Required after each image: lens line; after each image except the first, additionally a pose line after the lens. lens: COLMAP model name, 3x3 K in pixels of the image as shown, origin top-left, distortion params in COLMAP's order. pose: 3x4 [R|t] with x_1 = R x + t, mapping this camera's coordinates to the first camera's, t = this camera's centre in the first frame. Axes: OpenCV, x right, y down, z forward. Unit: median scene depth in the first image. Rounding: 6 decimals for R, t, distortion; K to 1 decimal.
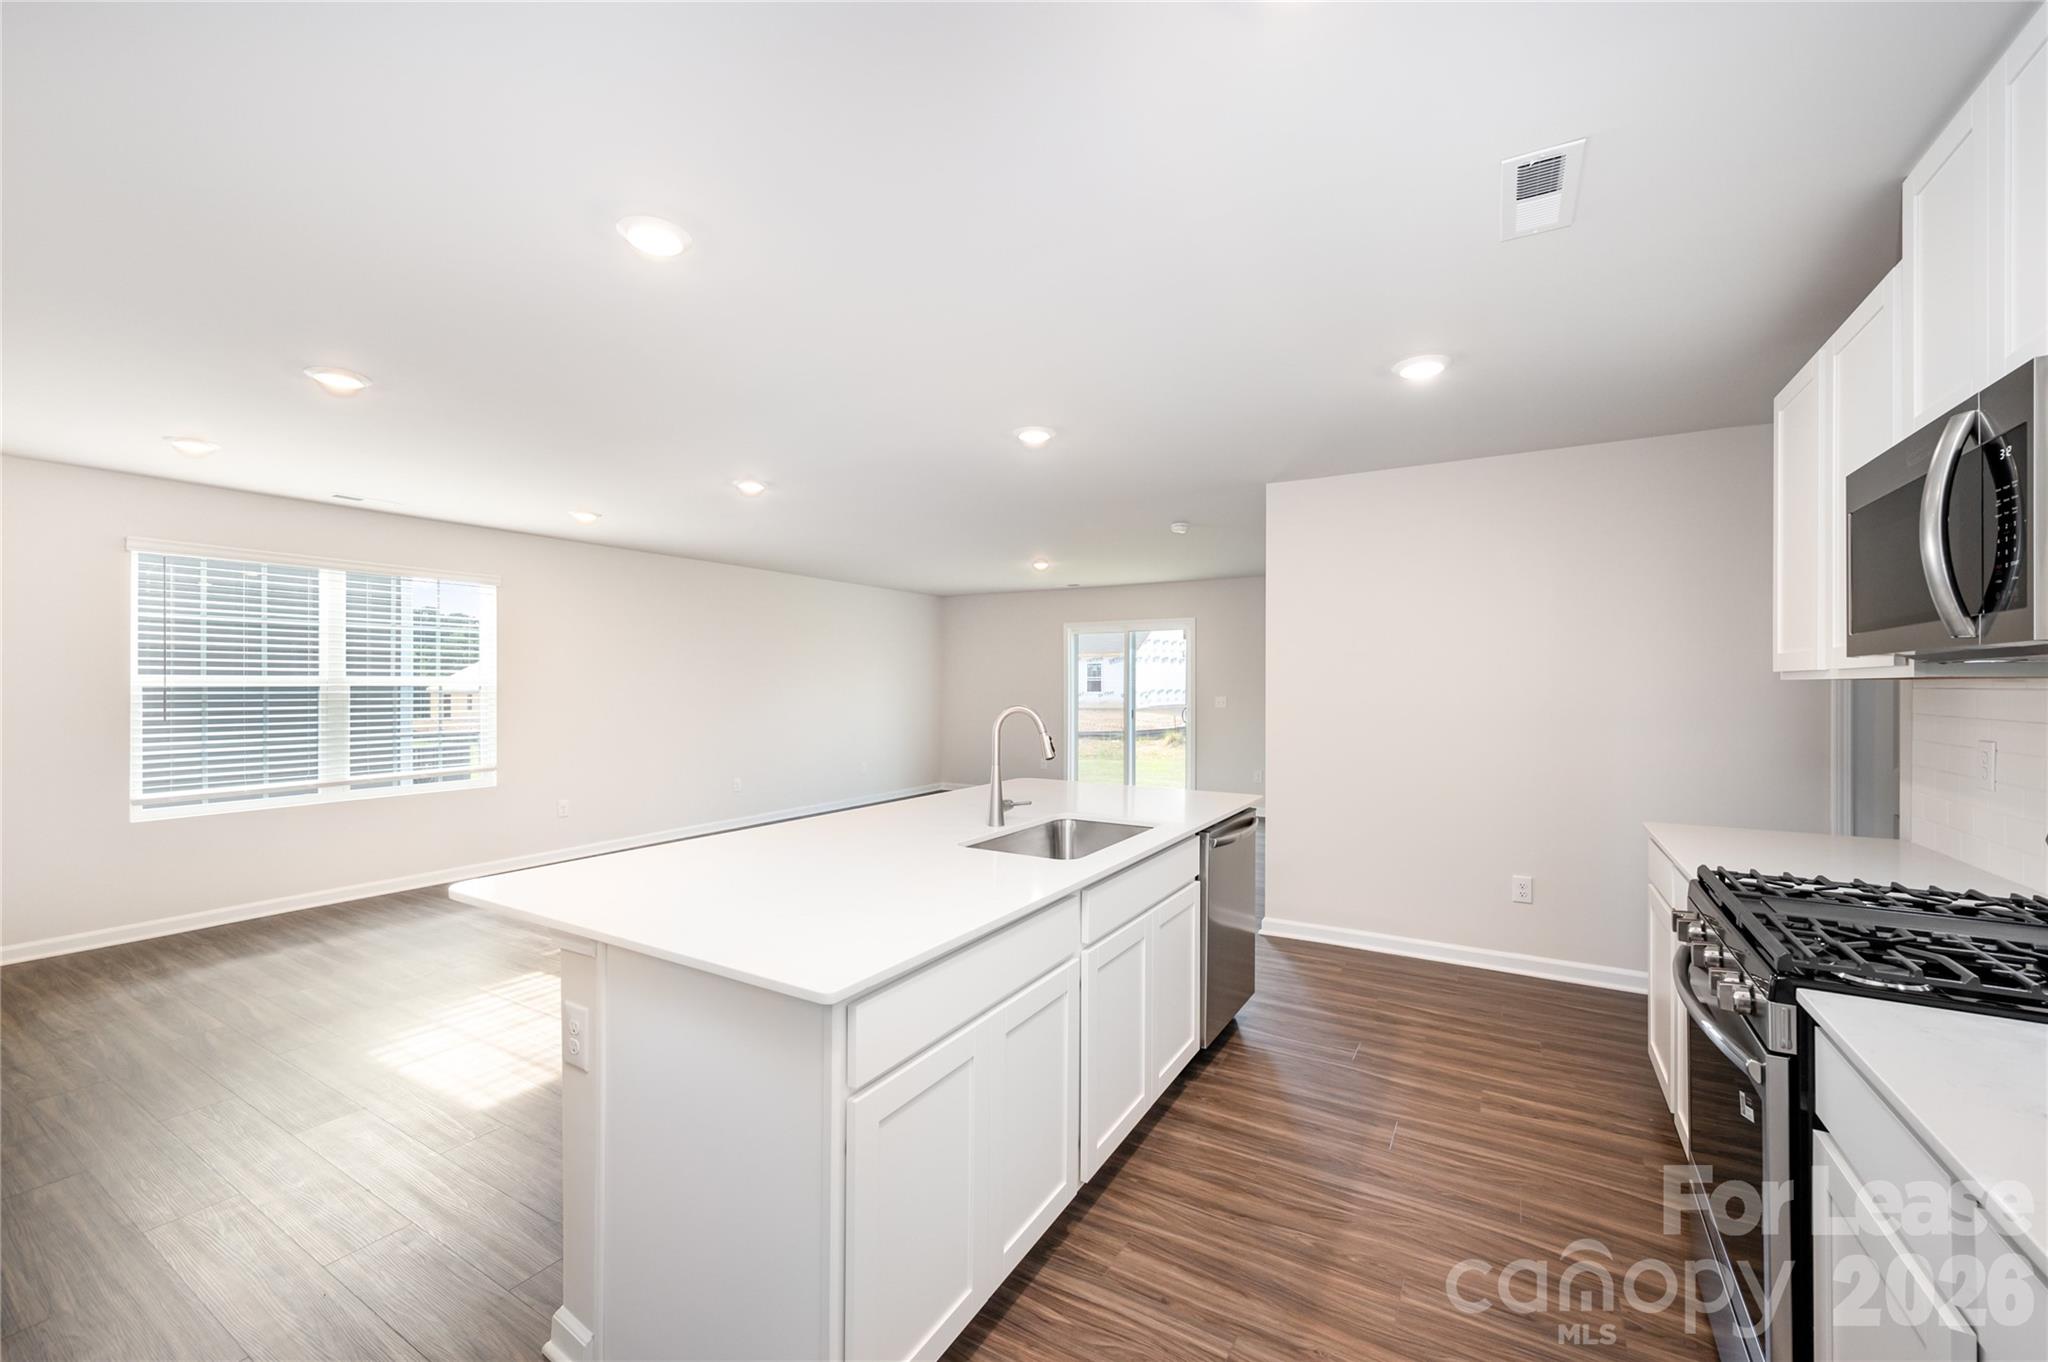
lens RADIAL K [[817.8, 0, 1029.6], [0, 817.8, 682.8], [0, 0, 1]] dist [0.001890, 0.000282]
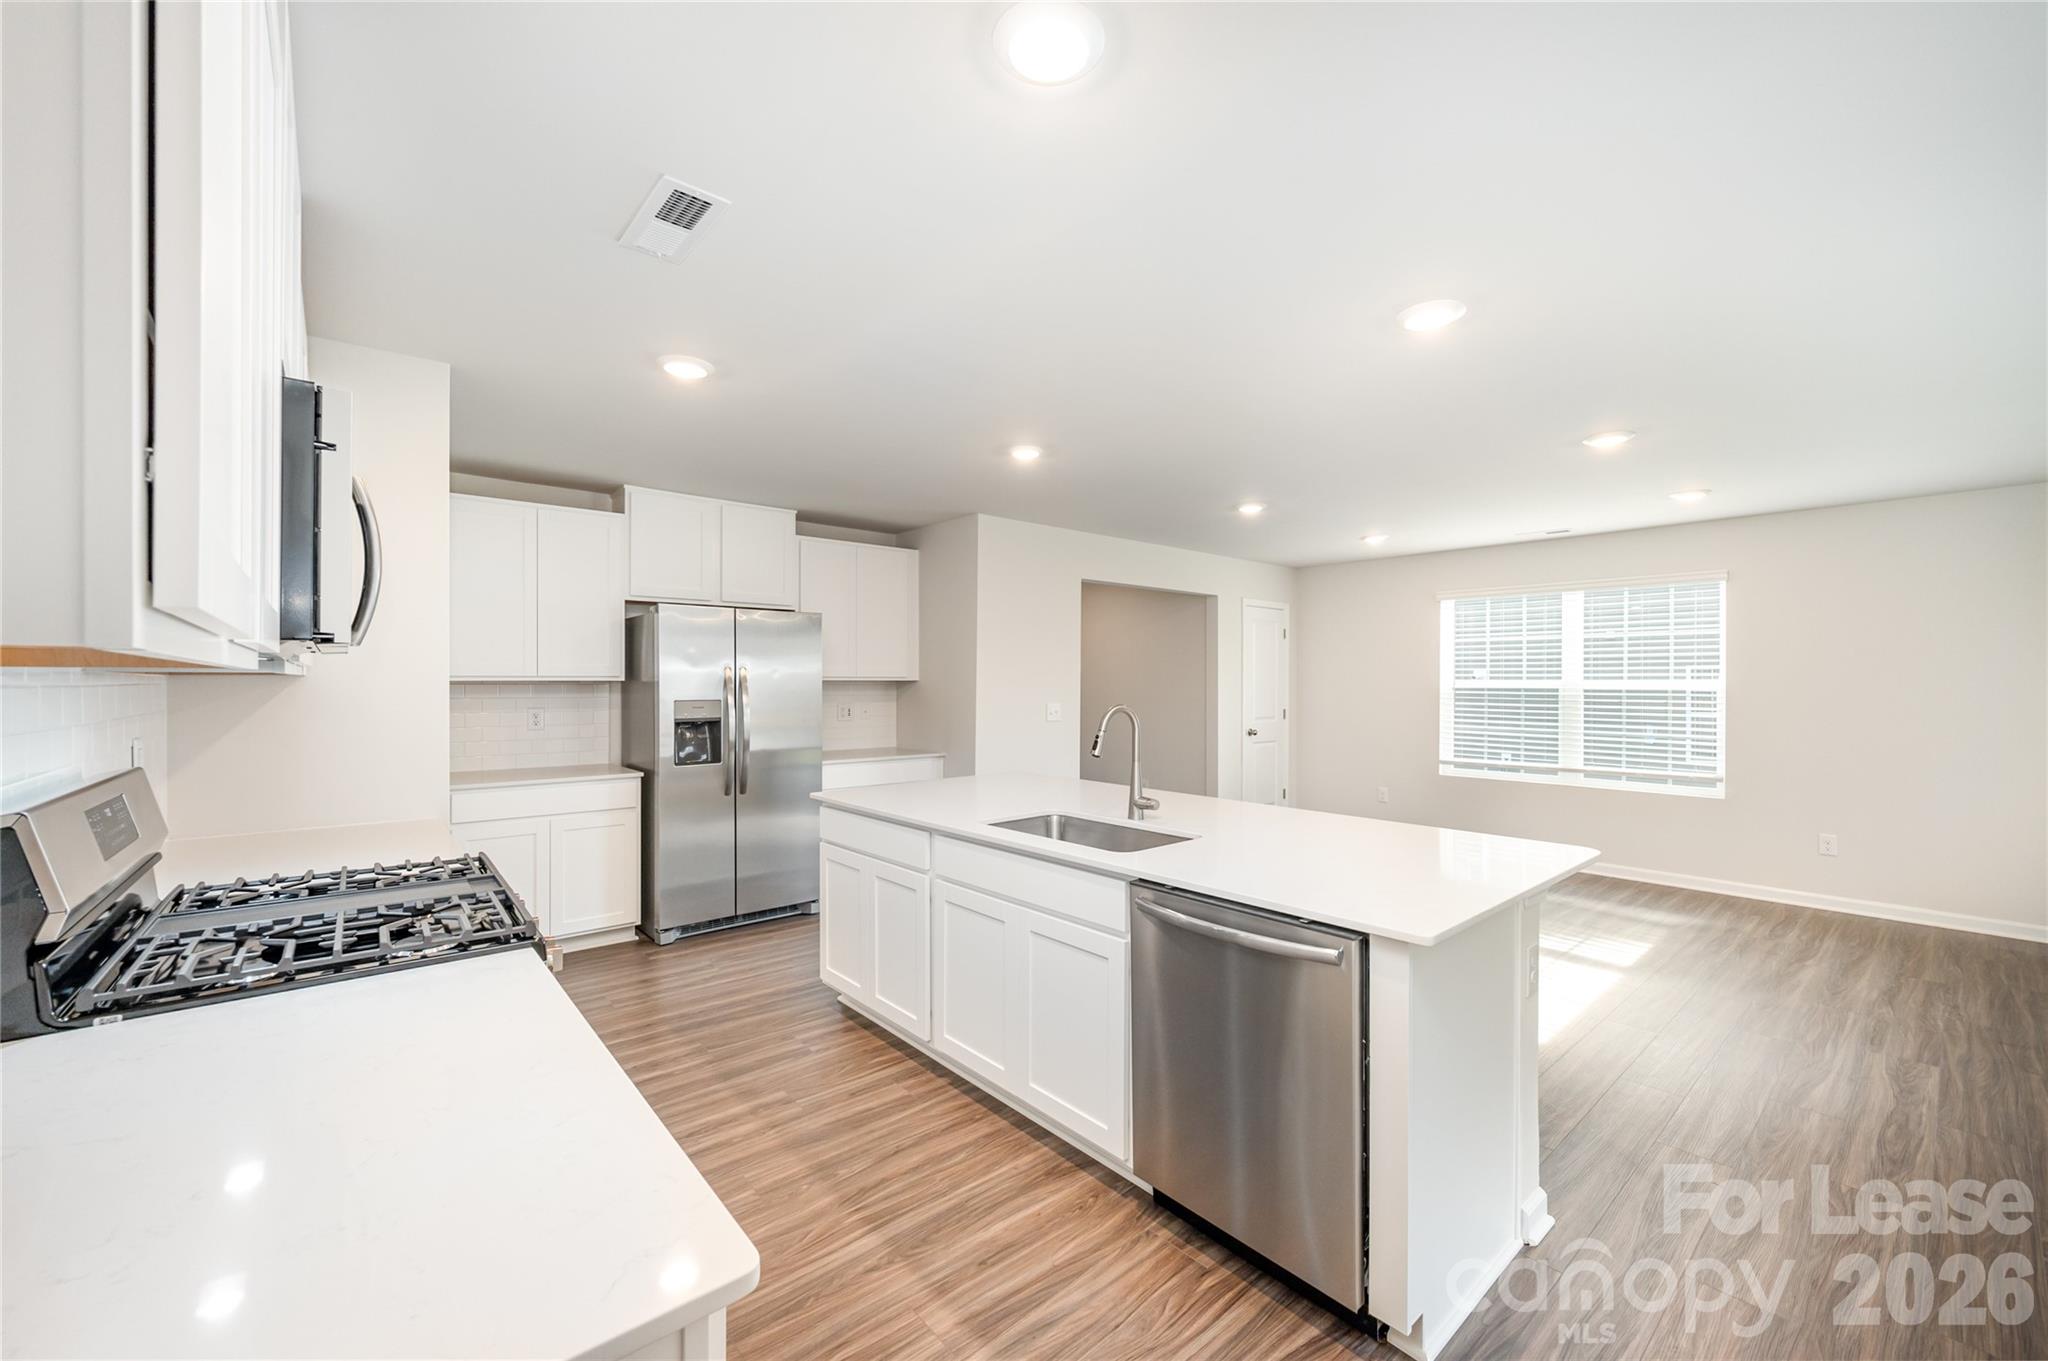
lens RADIAL K [[808.0, 0, 1034.4], [0, 808.0, 667.6], [0, 0, 1]] dist [0.000981, 0.000049]
pose [[-0.317811, -0.020809, -0.947926, 1.140867], [-0.002551, 0.999774, -0.021092, 0.000644], [0.948151, -0.004286, -0.317792, 1.377073]]
